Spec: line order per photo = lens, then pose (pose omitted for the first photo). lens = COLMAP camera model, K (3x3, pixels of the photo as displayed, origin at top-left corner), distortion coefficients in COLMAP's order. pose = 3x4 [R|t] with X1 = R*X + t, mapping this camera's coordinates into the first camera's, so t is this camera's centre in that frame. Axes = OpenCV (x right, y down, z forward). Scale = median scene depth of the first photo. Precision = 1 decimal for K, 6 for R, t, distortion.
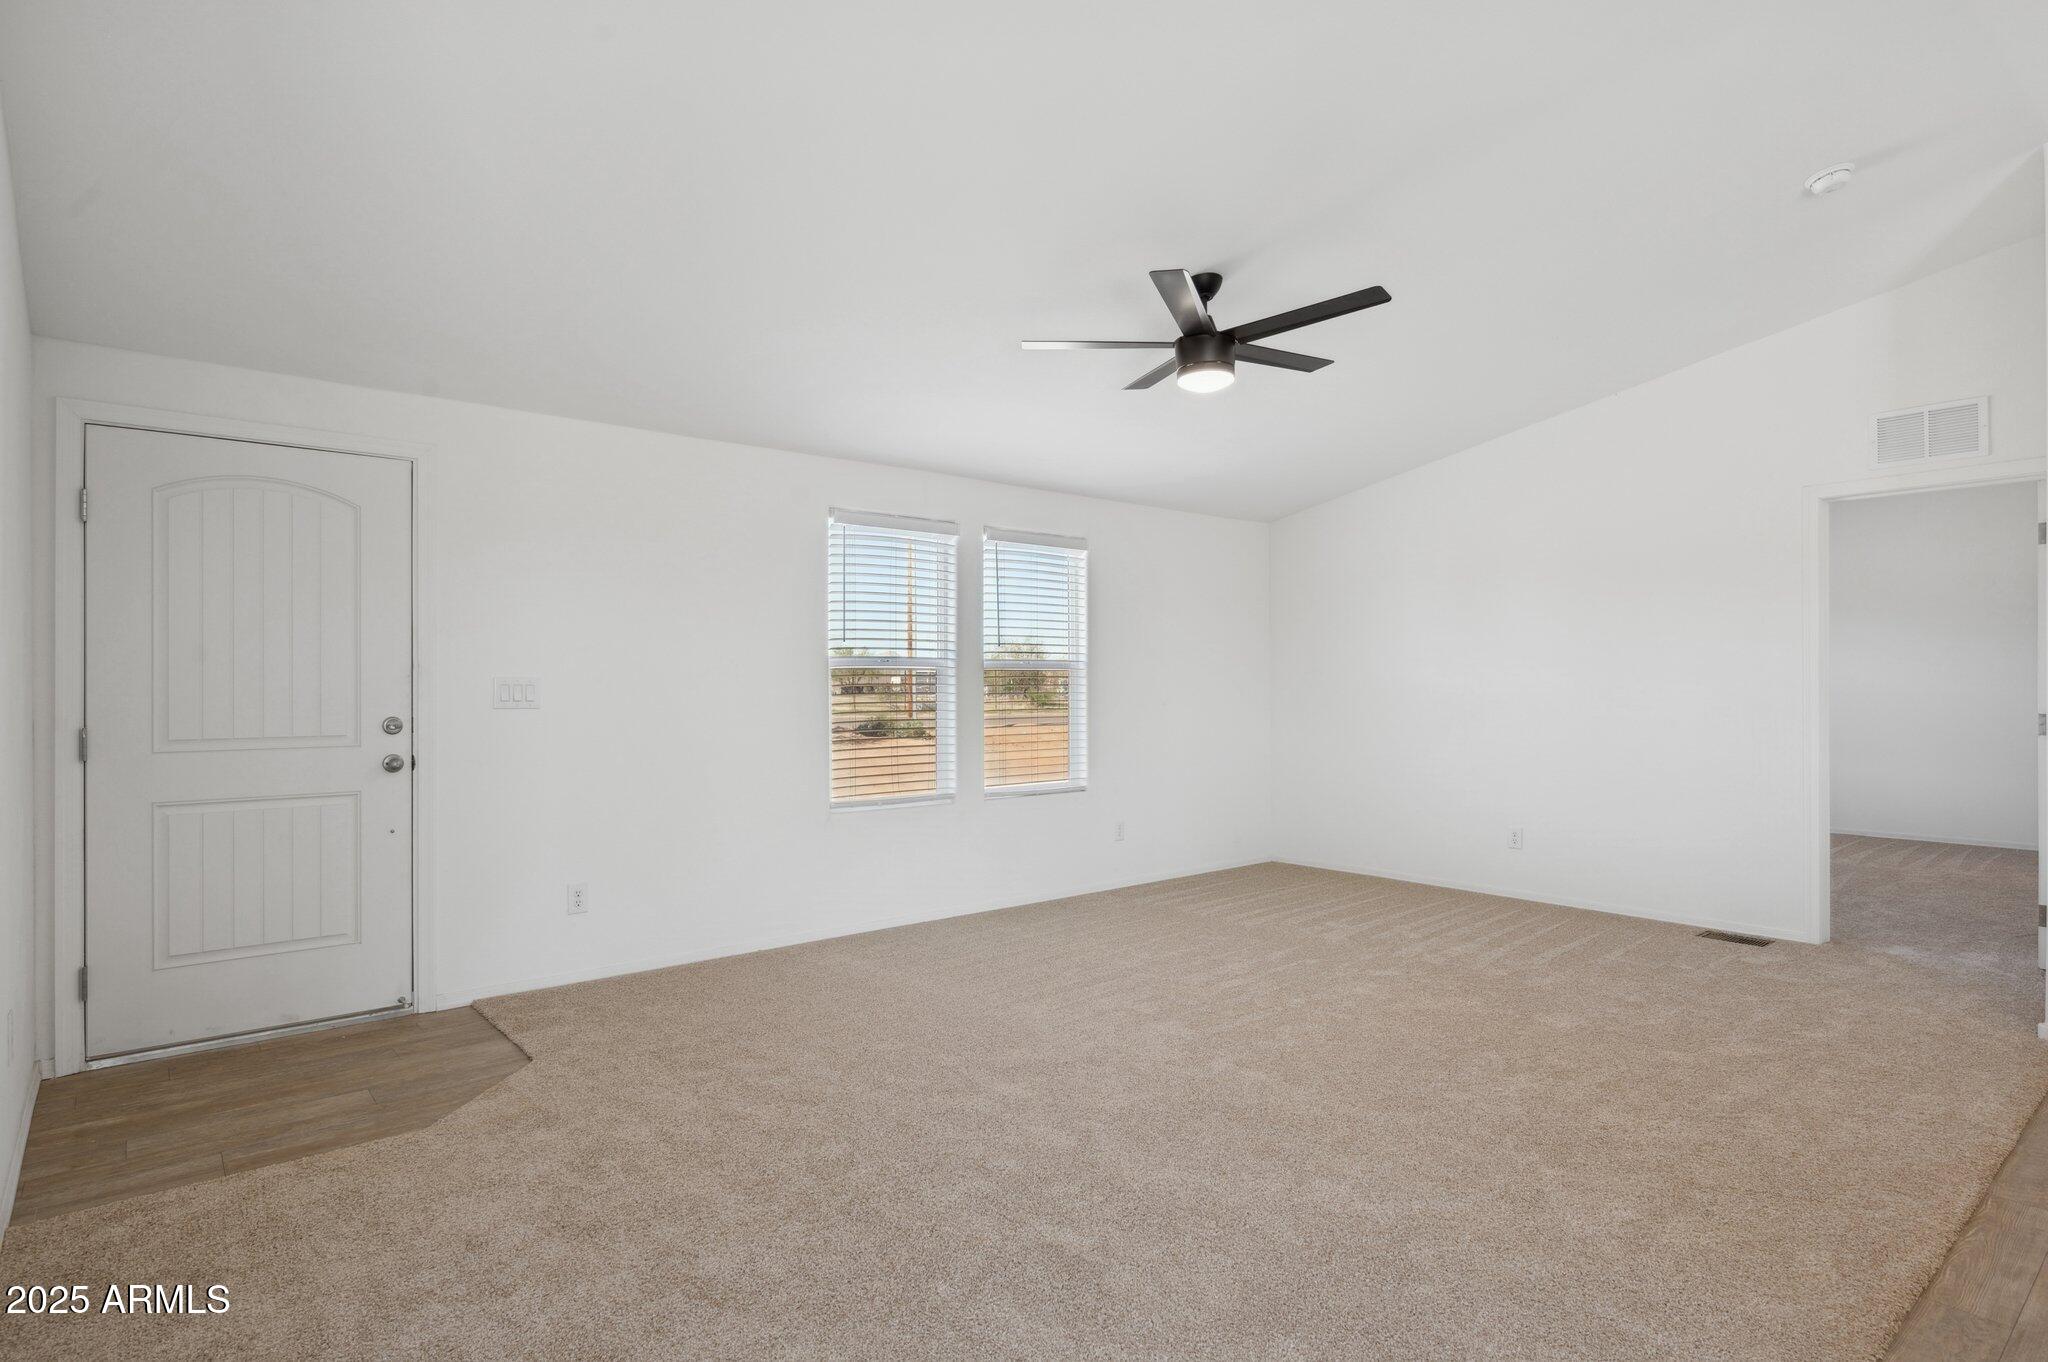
lens RADIAL K [[1071.3, 0, 1024.0], [0, 1071.3, 681.0], [0, 0, 1]] dist [0.000363, 0.000597]
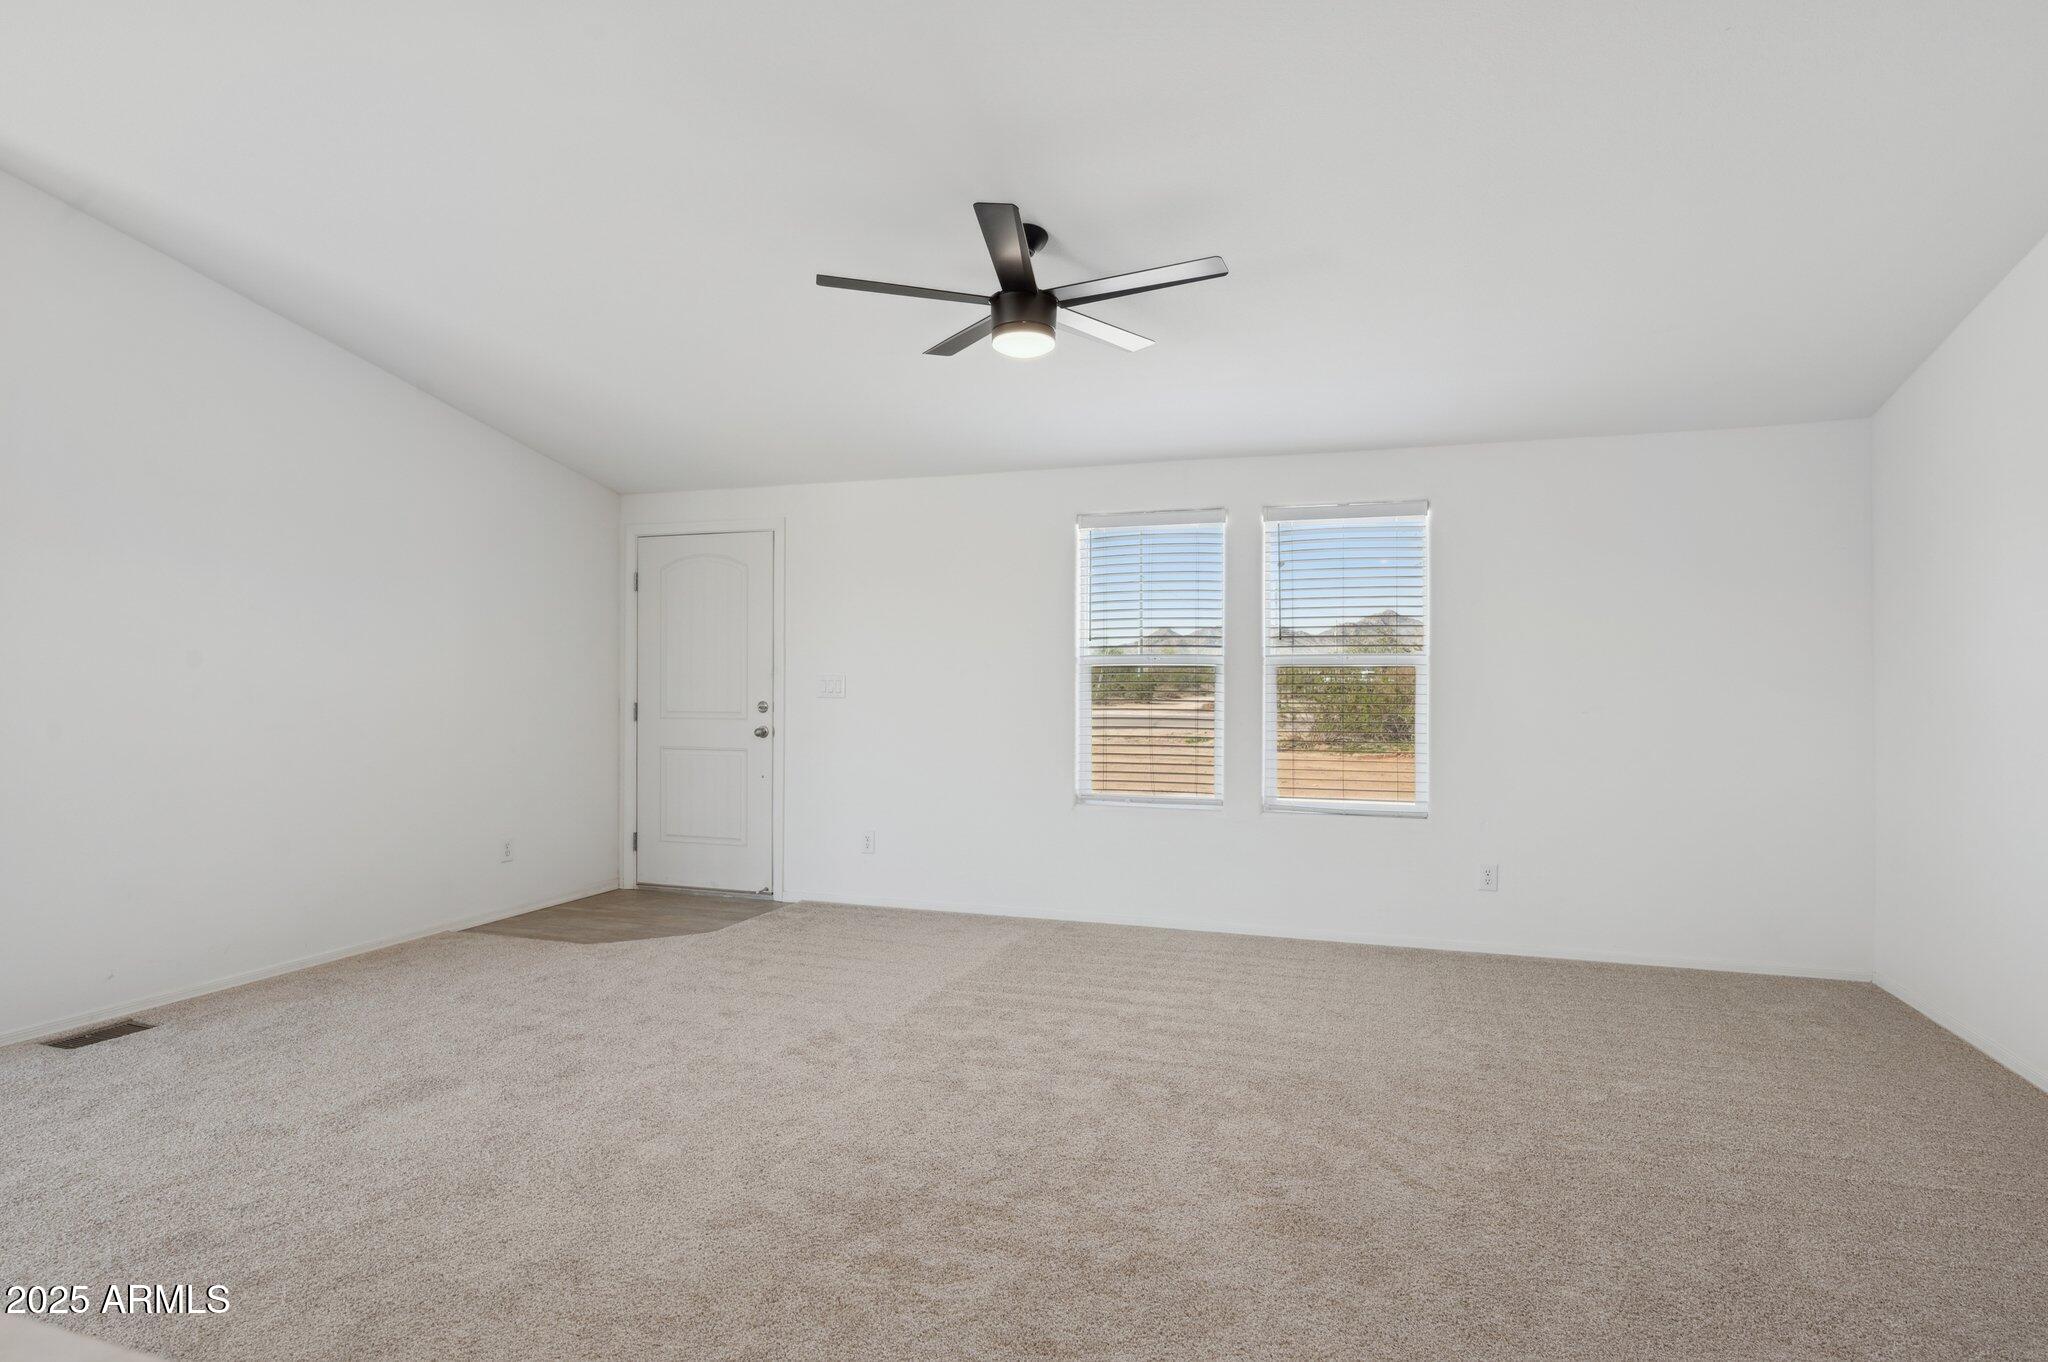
lens RADIAL K [[1106.5, 0, 1024.0], [0, 1106.5, 681.0], [0, 0, 1]] dist [0.002210, 0.000584]
pose [[0.519392, 0.002942, -0.854531, 0.929972], [-0.002559, 0.999995, 0.001887, 0.000521], [0.854533, 0.001207, 0.519397, 0.496801]]
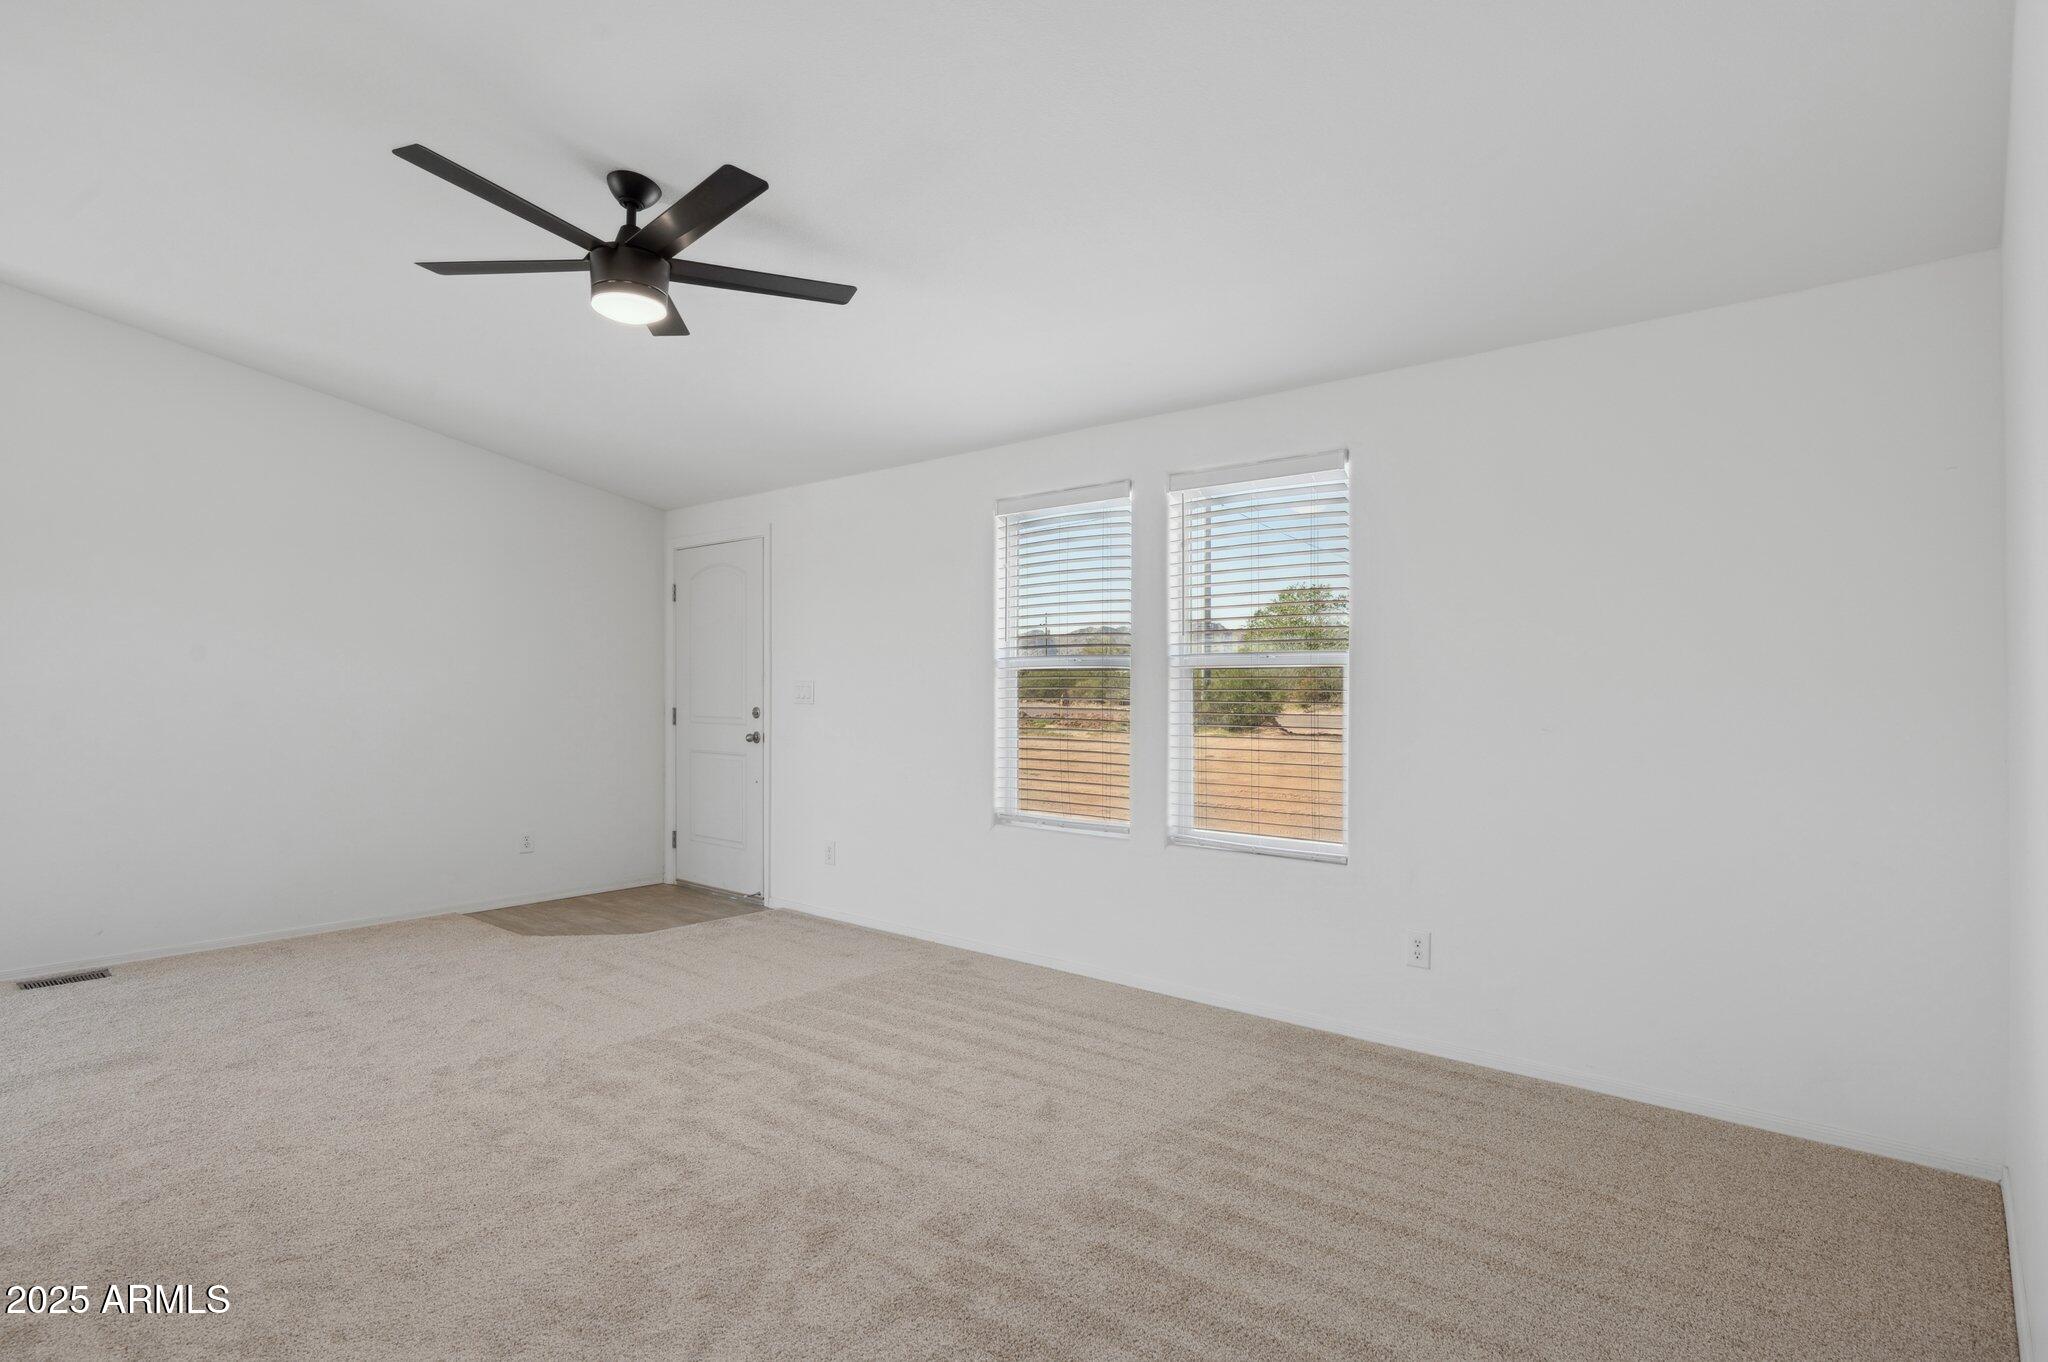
lens RADIAL K [[1071.3, 0, 1024.0], [0, 1071.3, 681.0], [0, 0, 1]] dist [0.000363, 0.000597]
pose [[0.161533, -0.002323, -0.986865, 0.969953], [0.000479, 0.999997, -0.002276, -0.000216], [0.986867, -0.000105, 0.161534, 1.117453]]
